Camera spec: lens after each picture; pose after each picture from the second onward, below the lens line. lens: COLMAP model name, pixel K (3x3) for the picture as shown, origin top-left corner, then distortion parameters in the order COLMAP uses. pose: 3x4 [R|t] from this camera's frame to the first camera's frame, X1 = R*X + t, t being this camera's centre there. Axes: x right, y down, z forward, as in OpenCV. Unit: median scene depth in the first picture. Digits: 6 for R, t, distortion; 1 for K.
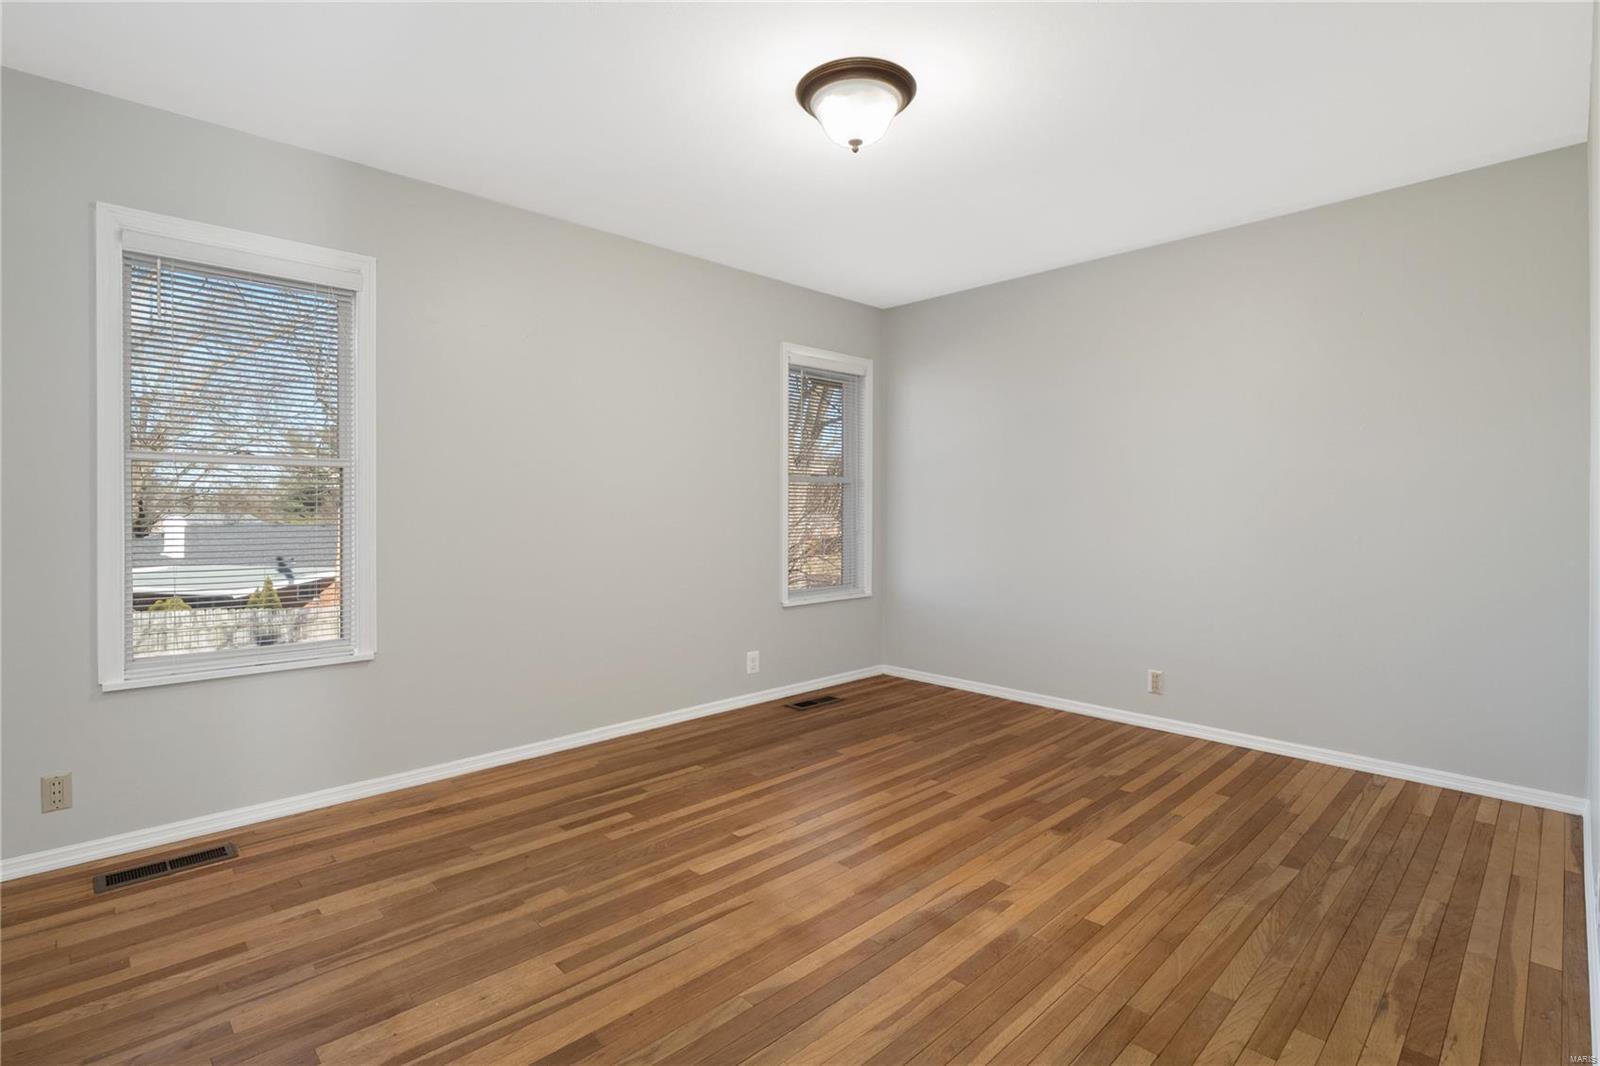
lens RADIAL K [[765.5, 0, 792.5], [0, 765.5, 507.1], [0, 0, 1]] dist [-0.018454, -0.000385]
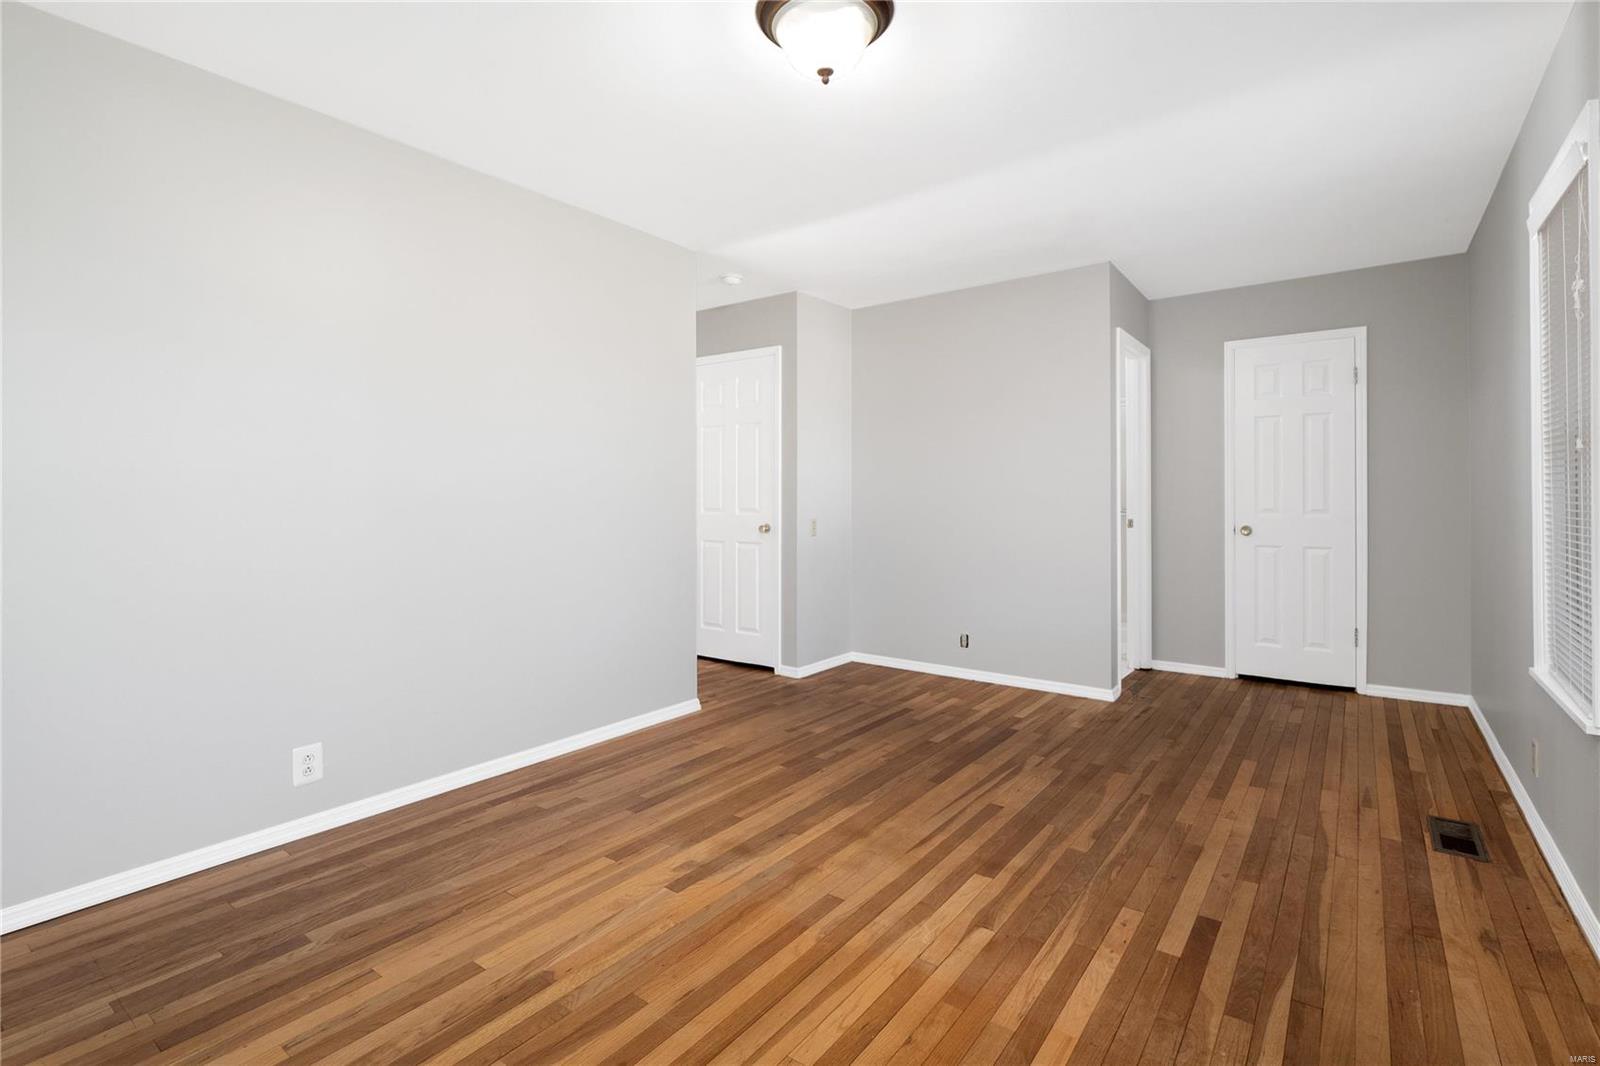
lens RADIAL K [[765.5, 0, 792.5], [0, 765.5, 507.1], [0, 0, 1]] dist [-0.018454, -0.000385]
pose [[-0.987515, 0.004024, -0.157472, 0.278120], [0.002315, 0.999936, 0.011033, -0.003870], [0.157506, 0.010530, -0.987462, 2.015420]]
